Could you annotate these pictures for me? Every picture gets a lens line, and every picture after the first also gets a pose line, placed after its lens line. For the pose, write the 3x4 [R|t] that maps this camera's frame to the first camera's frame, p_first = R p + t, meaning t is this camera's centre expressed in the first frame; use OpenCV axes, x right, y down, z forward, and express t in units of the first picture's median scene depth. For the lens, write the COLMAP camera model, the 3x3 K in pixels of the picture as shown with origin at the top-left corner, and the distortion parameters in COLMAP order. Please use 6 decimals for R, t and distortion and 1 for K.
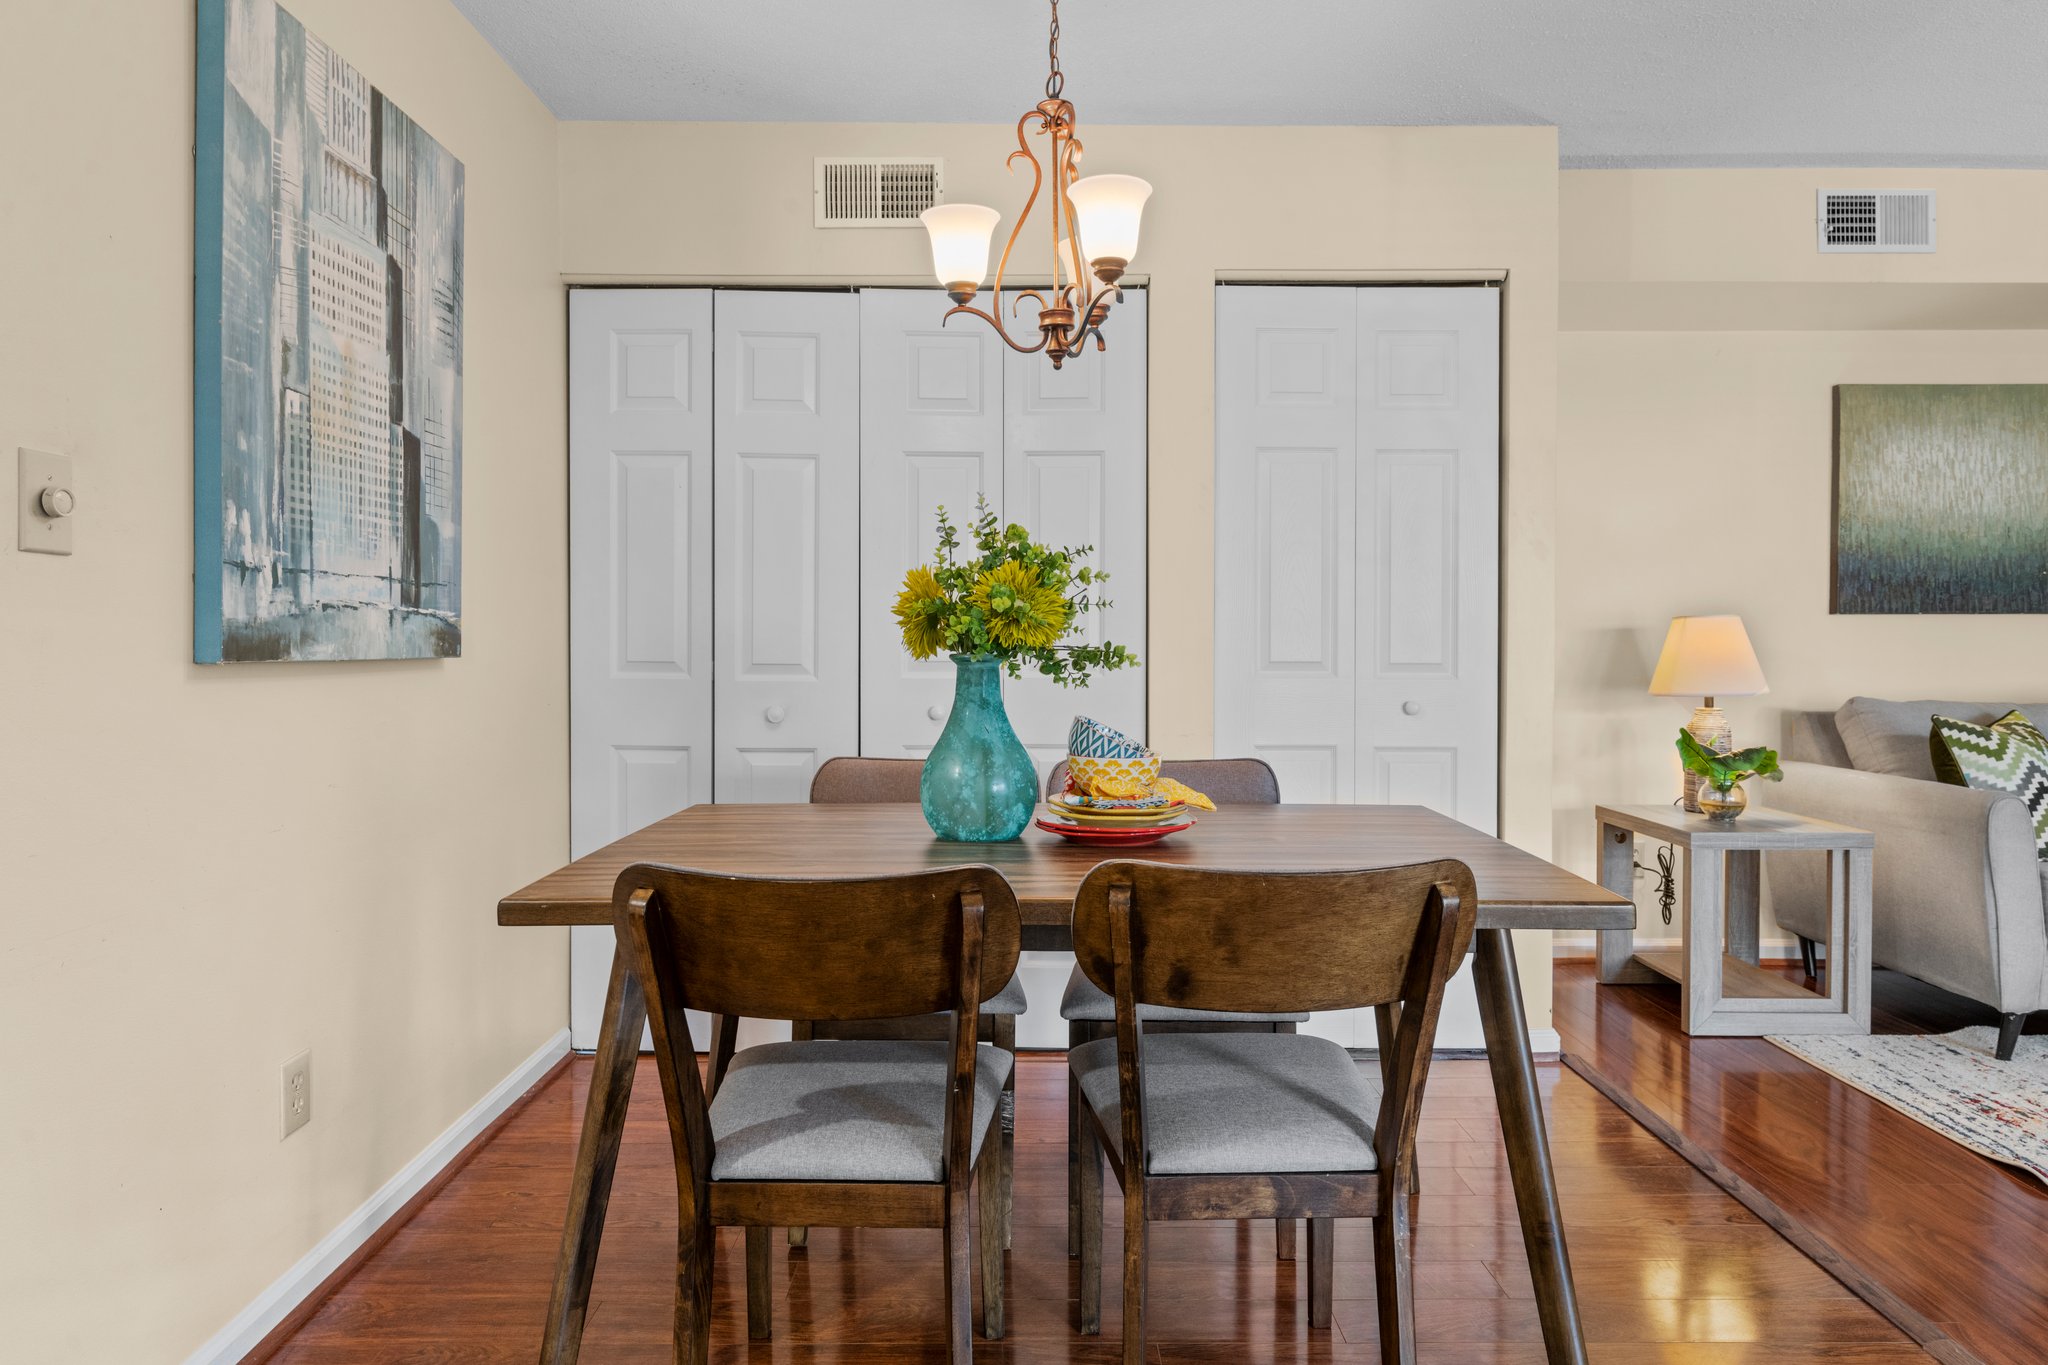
lens RADIAL K [[1221.1, 0, 1008.7], [0, 1221.1, 647.0], [0, 0, 1]] dist [-0.005565, -0.001890]
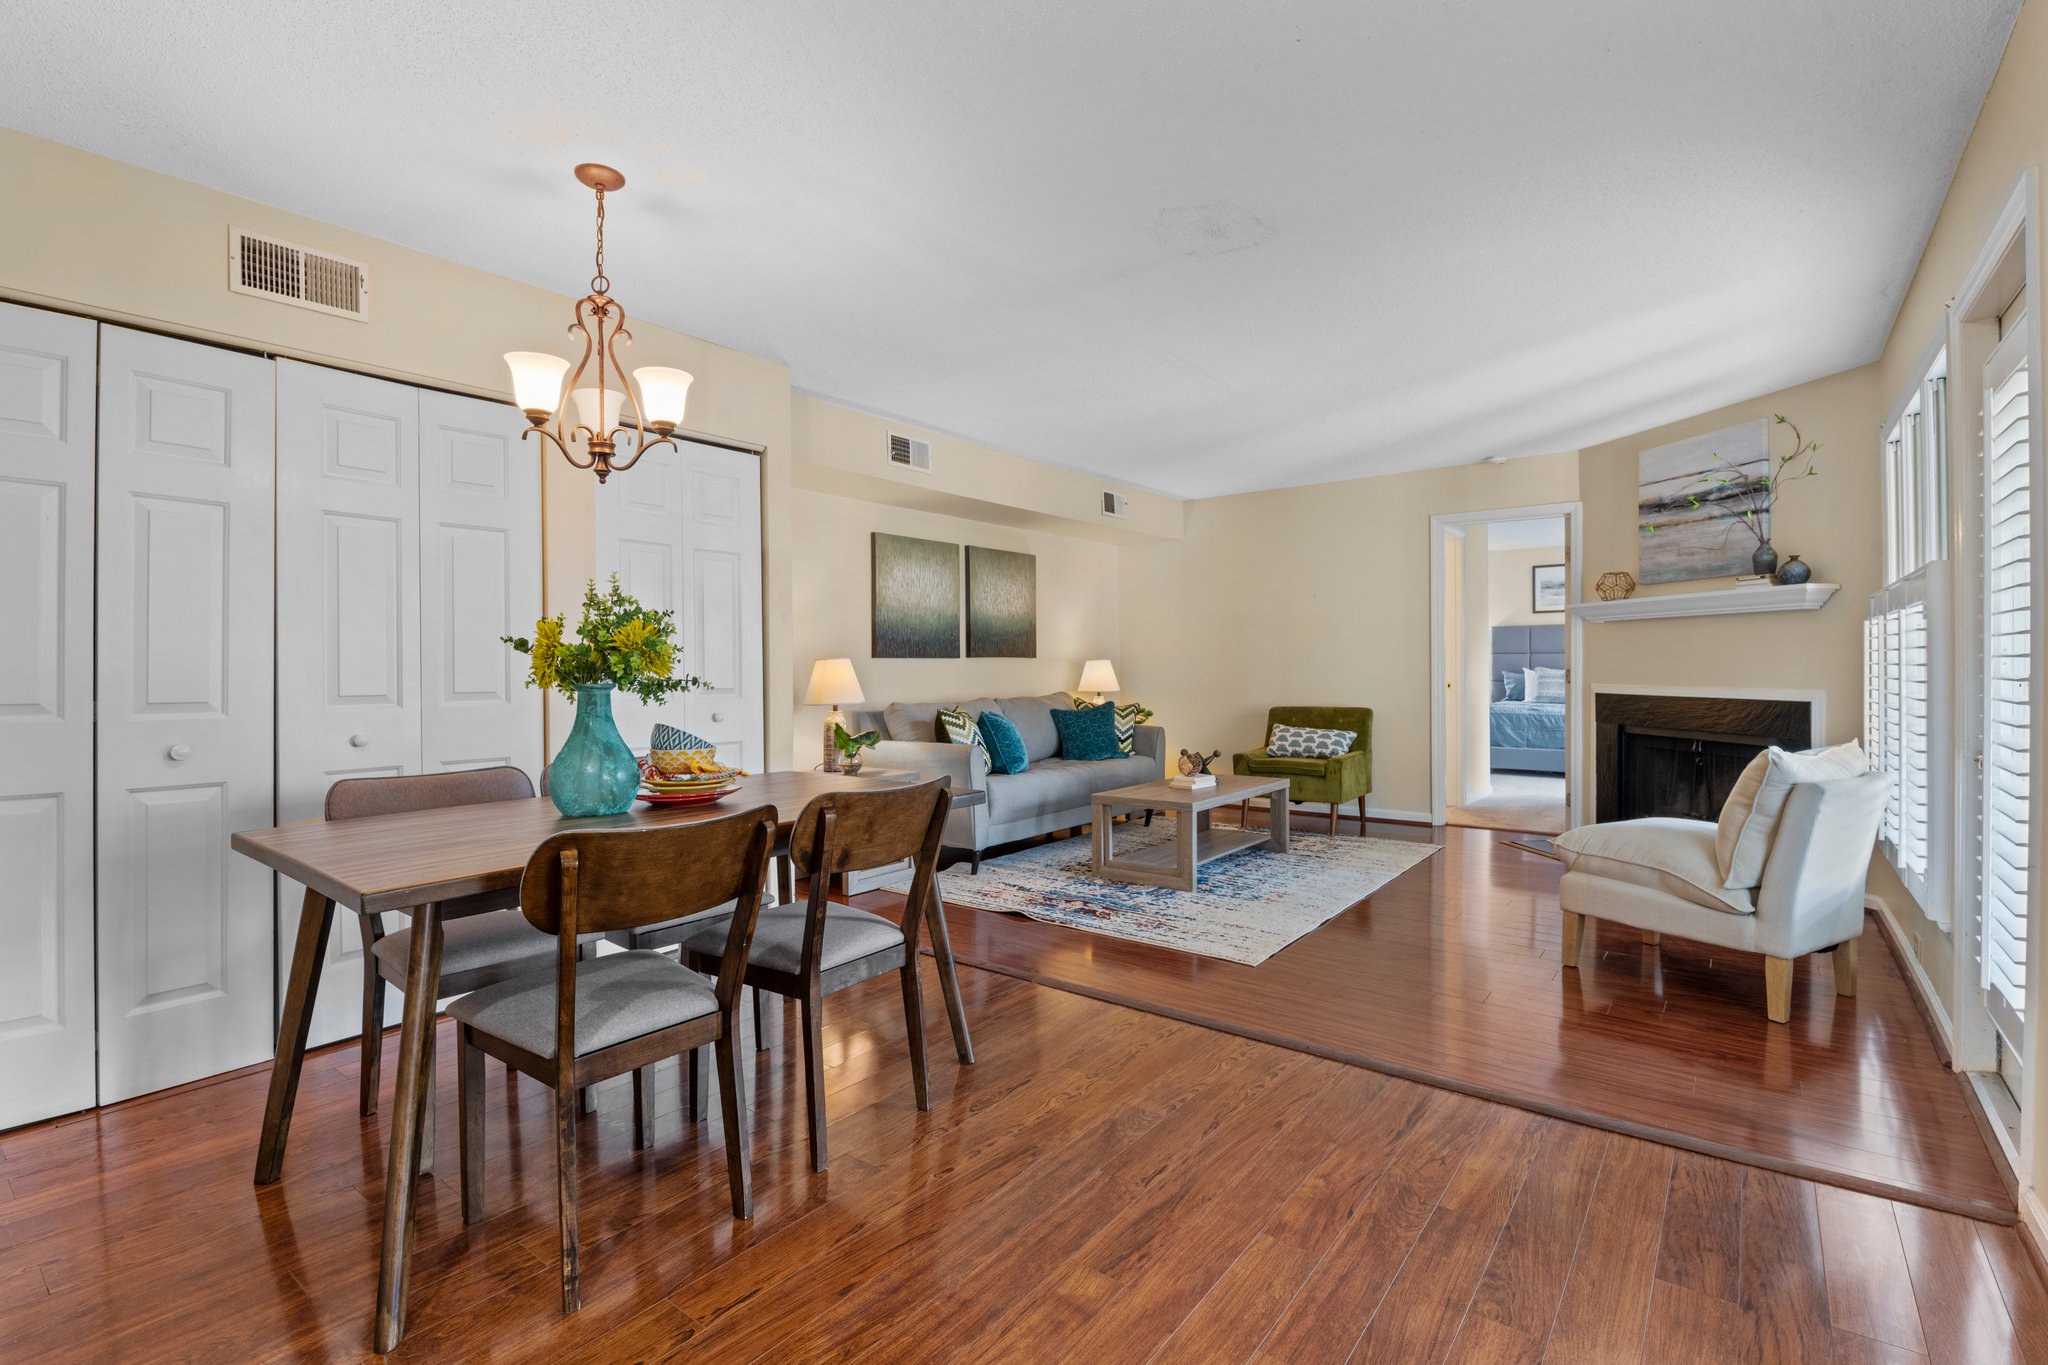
lens RADIAL K [[927.3, 0, 1024.4], [0, 927.3, 669.6], [0, 0, 1]] dist [-0.004607, -0.000684]
pose [[0.611176, -0.006162, 0.791471, -0.370368], [0.016885, 0.999844, -0.005254, 0.002287], [-0.791314, 0.016576, 0.611185, -0.032802]]
